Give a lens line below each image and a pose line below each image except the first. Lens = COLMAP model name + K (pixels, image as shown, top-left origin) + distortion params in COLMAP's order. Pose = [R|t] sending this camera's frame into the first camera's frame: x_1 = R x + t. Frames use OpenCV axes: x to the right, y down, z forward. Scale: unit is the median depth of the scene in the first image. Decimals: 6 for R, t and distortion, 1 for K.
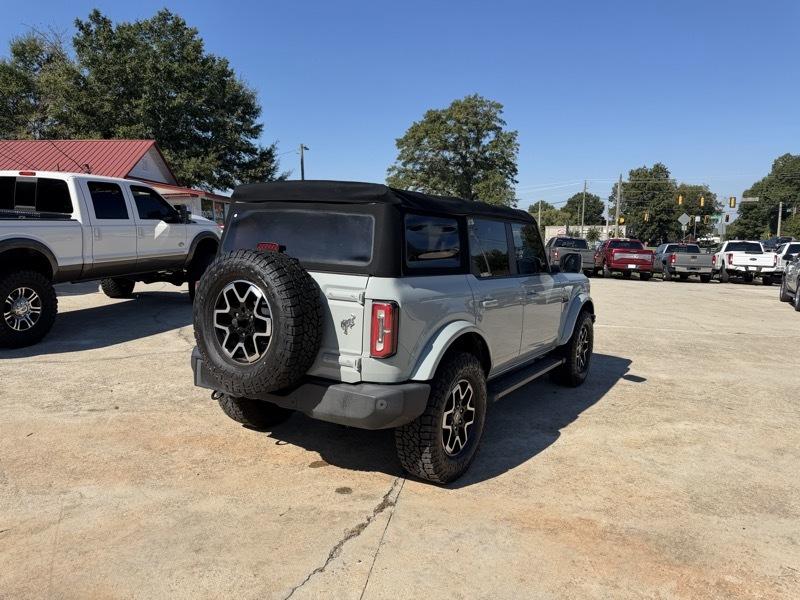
lens RADIAL K [[557.0, 0, 398.0], [0, 557.0, 299.7], [0, 0, 1]] dist [0.038274, -0.042910]
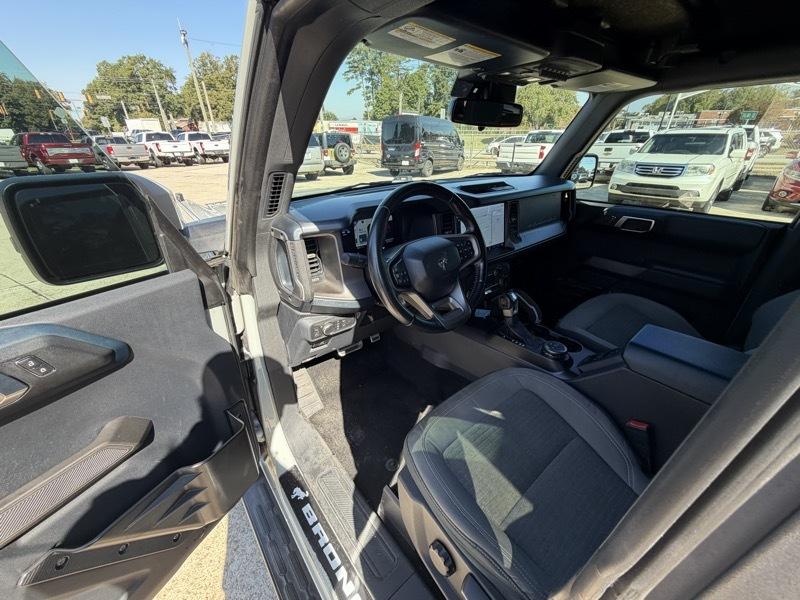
lens RADIAL K [[320.7, 0, 401.2], [0, 320.7, 301.5], [0, 0, 1]] dist [-0.001962, 0.000351]
pose [[0.312723, -0.459849, 0.831110, -0.082084], [0.115680, 0.886921, 0.447202, -0.130137], [-0.942774, -0.043707, 0.330555, 1.182203]]
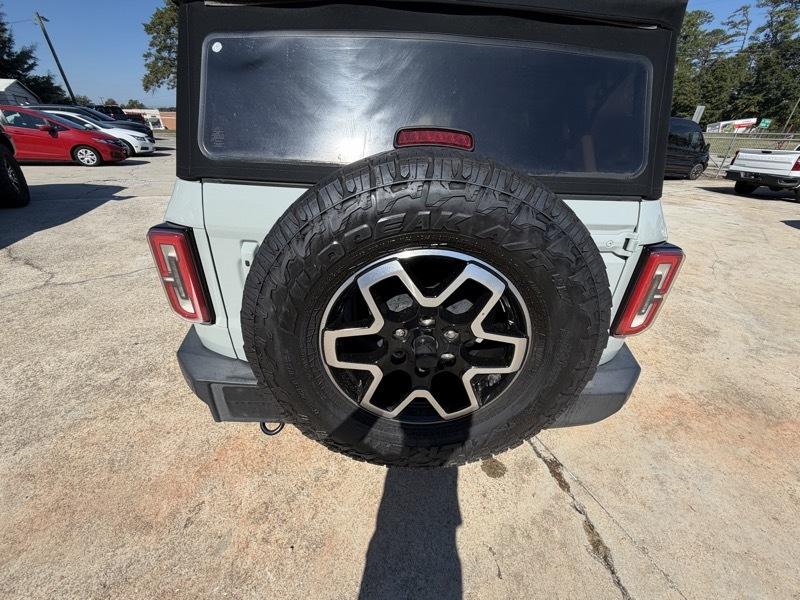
lens RADIAL K [[316.1, 0, 402.1], [0, 316.1, 300.1], [0, 0, 1]] dist [-0.000120, -0.000425]
pose [[0.839056, -0.260534, 0.477606, -0.265052], [0.053726, 0.913268, 0.403801, -0.058191], [-0.541386, -0.313152, 0.780280, 0.565218]]
